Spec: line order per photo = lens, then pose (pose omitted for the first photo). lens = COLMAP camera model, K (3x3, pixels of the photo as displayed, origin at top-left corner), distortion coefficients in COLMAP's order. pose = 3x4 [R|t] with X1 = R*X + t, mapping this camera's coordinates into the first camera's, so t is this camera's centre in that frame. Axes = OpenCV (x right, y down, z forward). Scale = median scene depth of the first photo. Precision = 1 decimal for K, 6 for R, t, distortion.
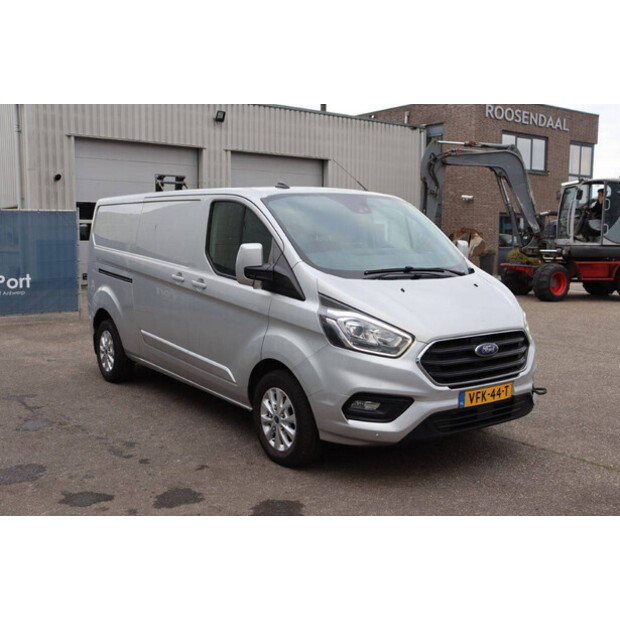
lens RADIAL K [[711.7, 0, 310.0], [0, 711.7, 310.0], [0, 0, 1]] dist [-0.002435, 0.018051]
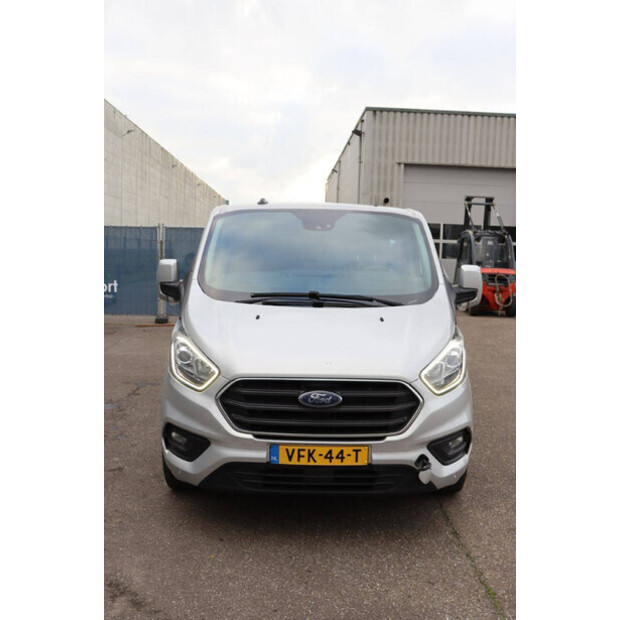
lens RADIAL K [[657.0, 0, 310.0], [0, 657.0, 310.0], [0, 0, 1]] dist [-0.035480, -0.014926]
pose [[0.815700, 0.075305, -0.573553, 0.565256], [-0.086783, 0.996200, 0.007375, -0.042037], [0.571929, 0.043758, 0.819135, 0.328820]]
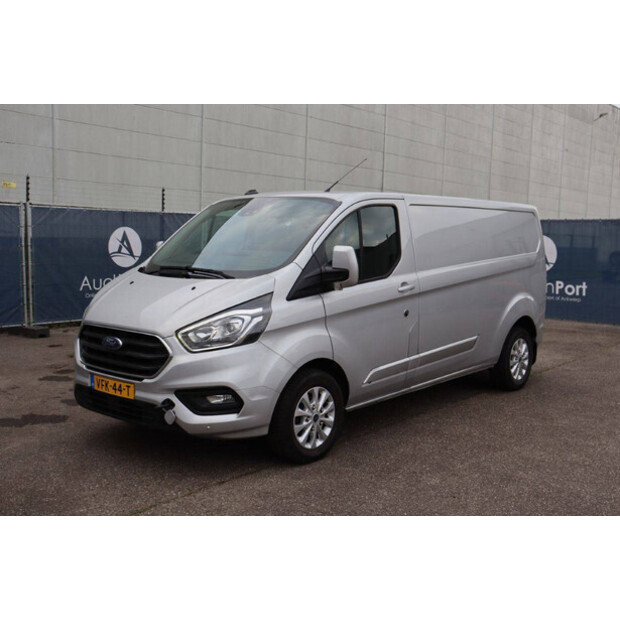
lens RADIAL K [[728.8, 0, 309.7], [0, 728.8, 294.7], [0, 0, 1]] dist [0.001944, 0.012152]
pose [[0.217558, 0.081451, -0.972643, 1.165362], [-0.122783, 0.990880, 0.055514, -0.095311], [0.968294, 0.107346, 0.225574, 0.888472]]
